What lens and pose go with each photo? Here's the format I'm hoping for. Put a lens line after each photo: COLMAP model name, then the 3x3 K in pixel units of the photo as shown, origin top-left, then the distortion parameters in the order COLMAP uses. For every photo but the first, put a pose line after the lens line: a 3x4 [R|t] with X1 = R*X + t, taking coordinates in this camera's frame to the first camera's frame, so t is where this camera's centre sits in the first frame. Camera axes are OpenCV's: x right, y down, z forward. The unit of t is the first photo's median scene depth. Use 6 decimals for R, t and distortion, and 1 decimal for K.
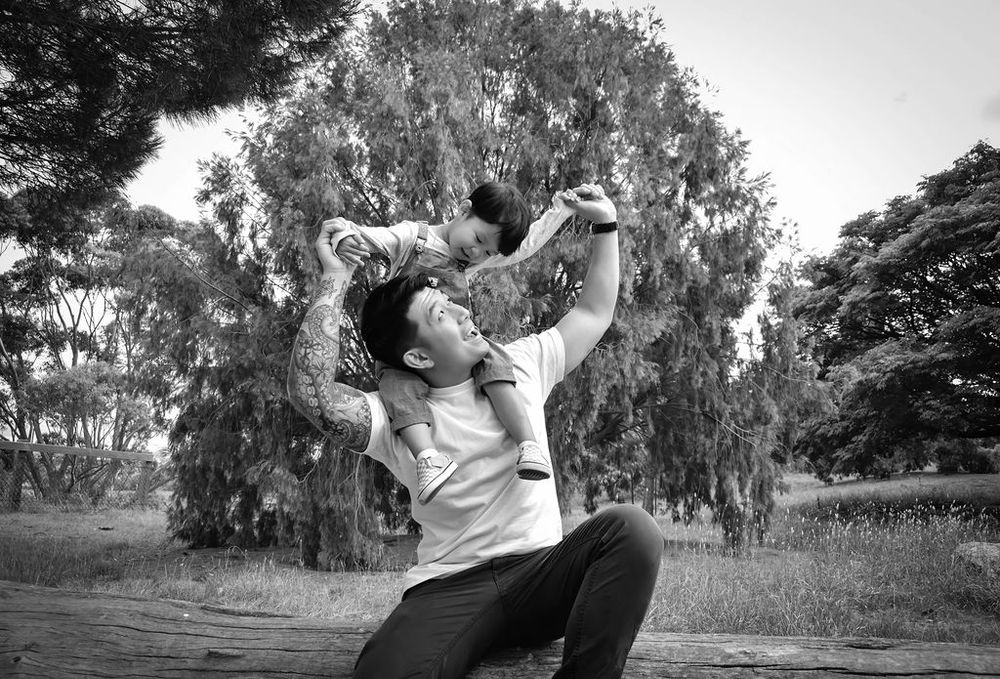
lens RADIAL K [[760.2, 0, 500.0], [0, 760.2, 339.5], [0, 0, 1]] dist [-0.030187, 0.002515]
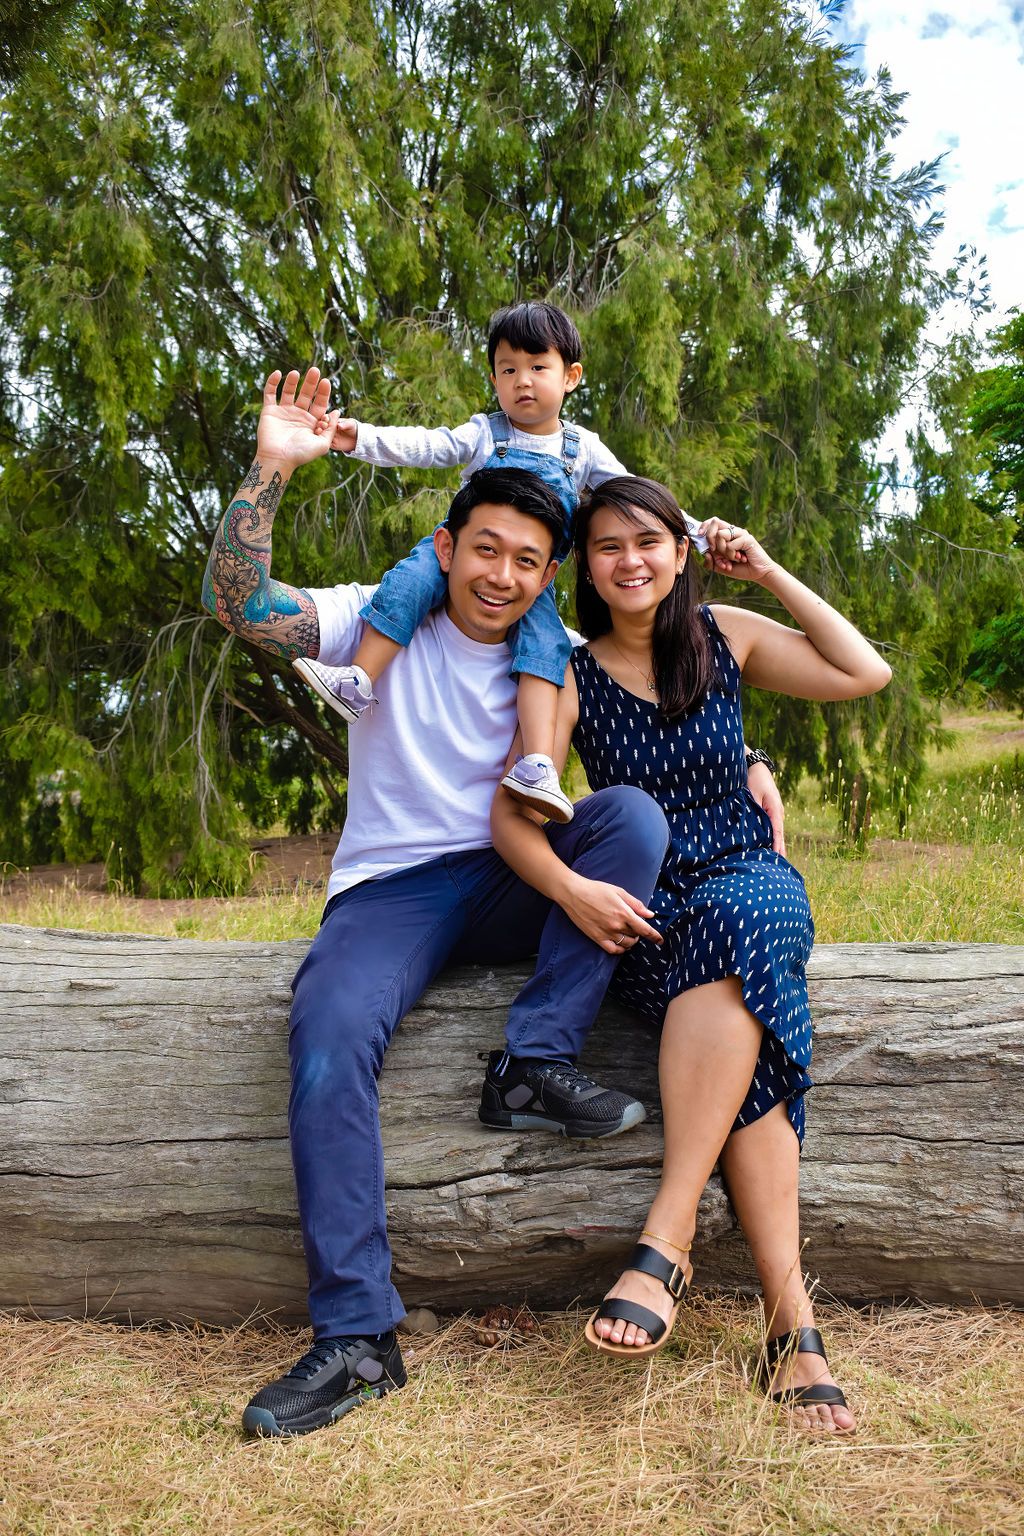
lens RADIAL K [[1497.8, 0, 512.0], [0, 1497.8, 768.0], [0, 0, 1]] dist [0.058546, 0.000409]
pose [[0.998775, -0.026700, 0.041659, 0.000725], [0.017554, 0.978356, 0.206181, -0.026877], [-0.046263, -0.205198, 0.977627, -0.118715]]
